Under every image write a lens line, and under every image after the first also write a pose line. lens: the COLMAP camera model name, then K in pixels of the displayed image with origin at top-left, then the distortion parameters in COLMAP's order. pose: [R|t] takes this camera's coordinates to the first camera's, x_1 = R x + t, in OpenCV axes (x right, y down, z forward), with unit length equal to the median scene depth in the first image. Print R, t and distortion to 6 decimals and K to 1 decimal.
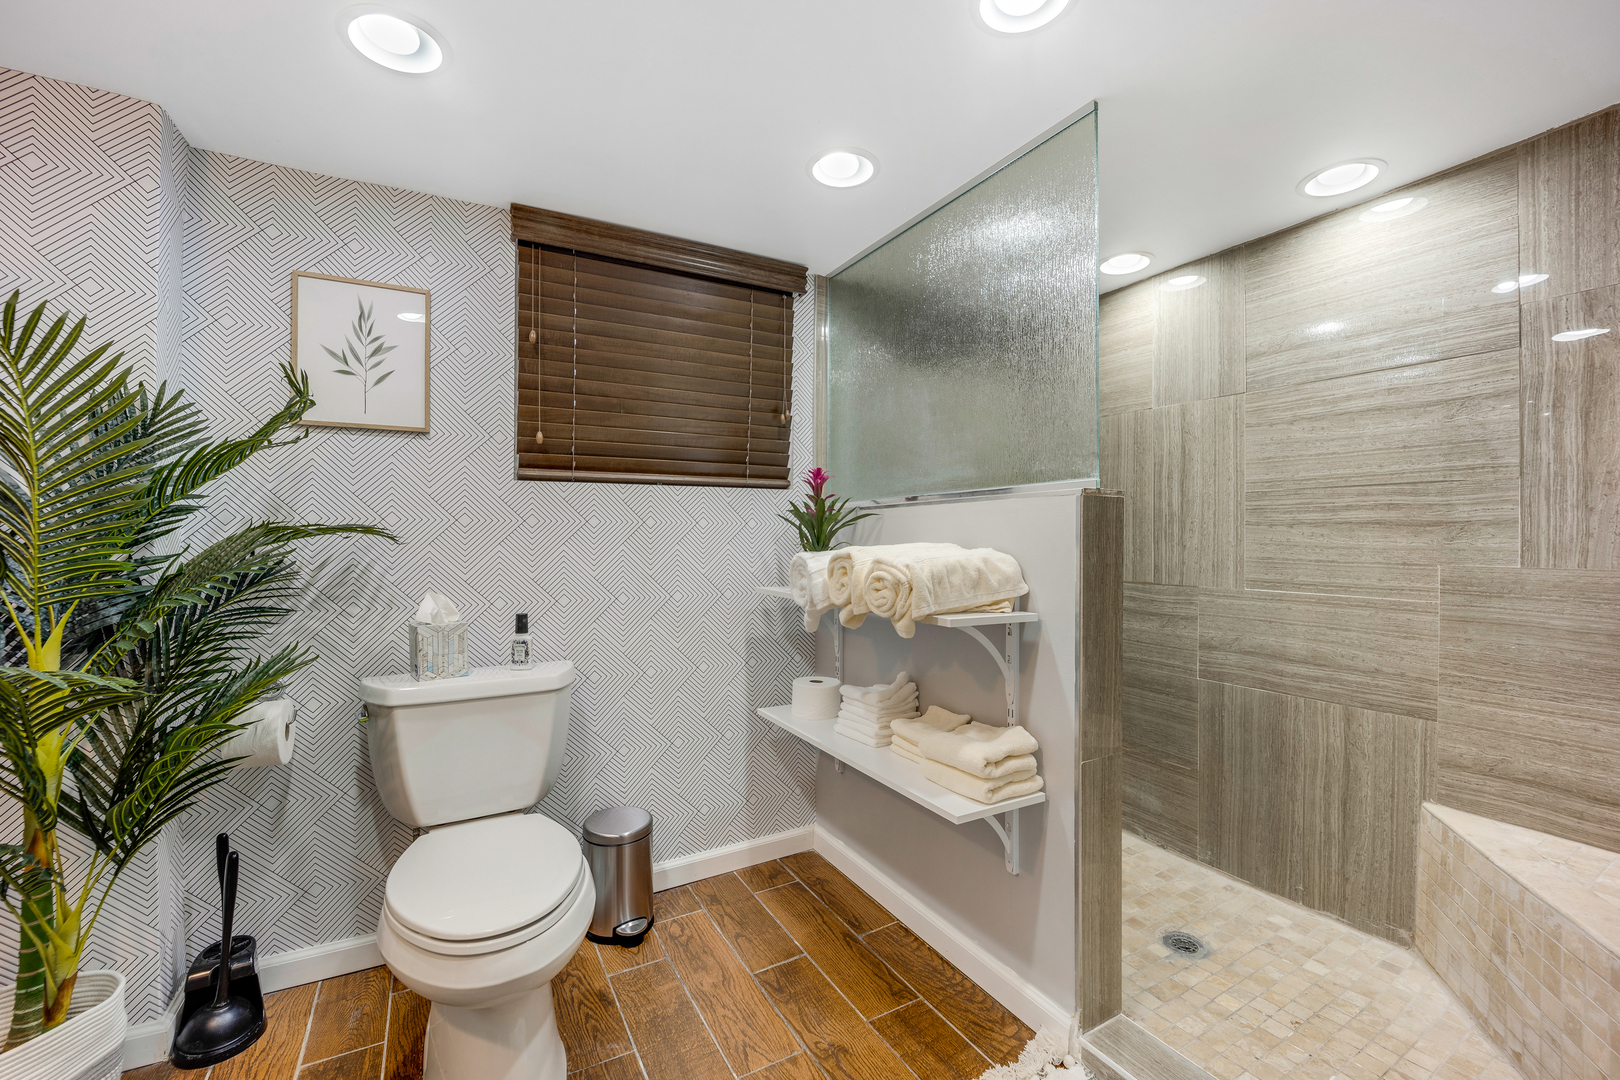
lens RADIAL K [[665.0, 0, 808.4], [0, 665.0, 531.0], [0, 0, 1]] dist [-0.012717, -0.000206]
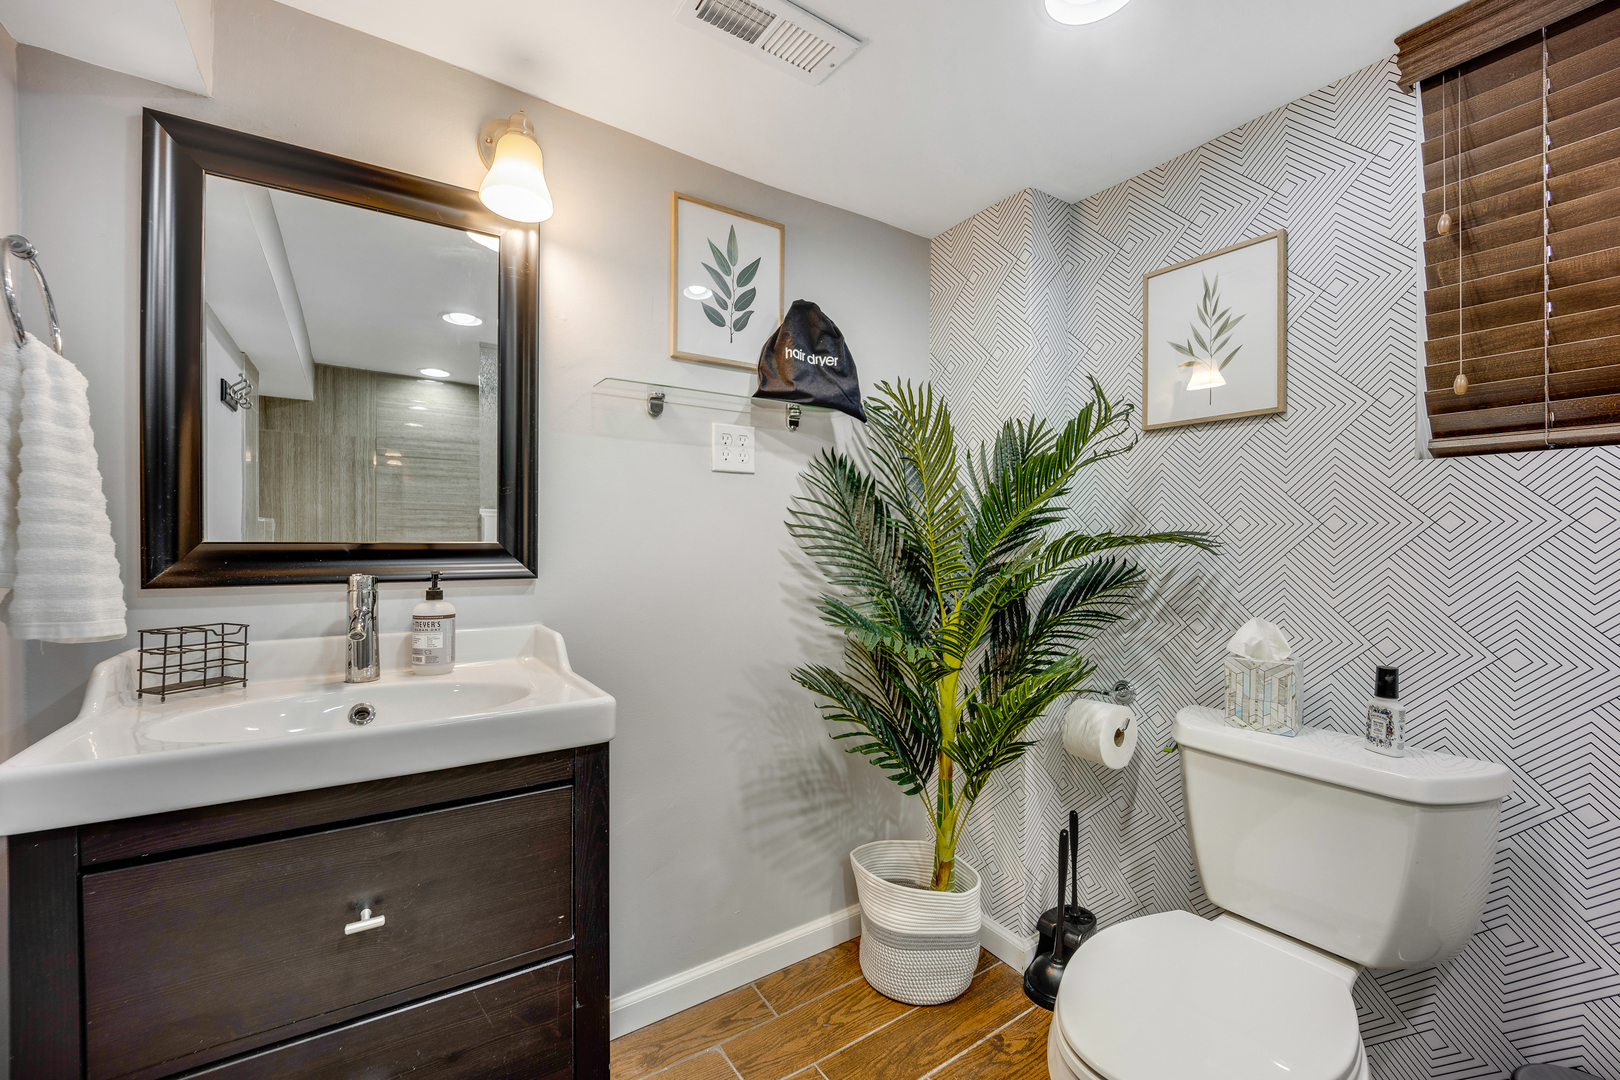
lens RADIAL K [[665.0, 0, 809.1], [0, 665.0, 543.6], [0, 0, 1]] dist [-0.012717, -0.000206]
pose [[0.080561, 0.007632, -0.996720, 0.163760], [0.003687, 0.999962, 0.007955, -0.002719], [0.996743, -0.004316, 0.080529, 0.402605]]
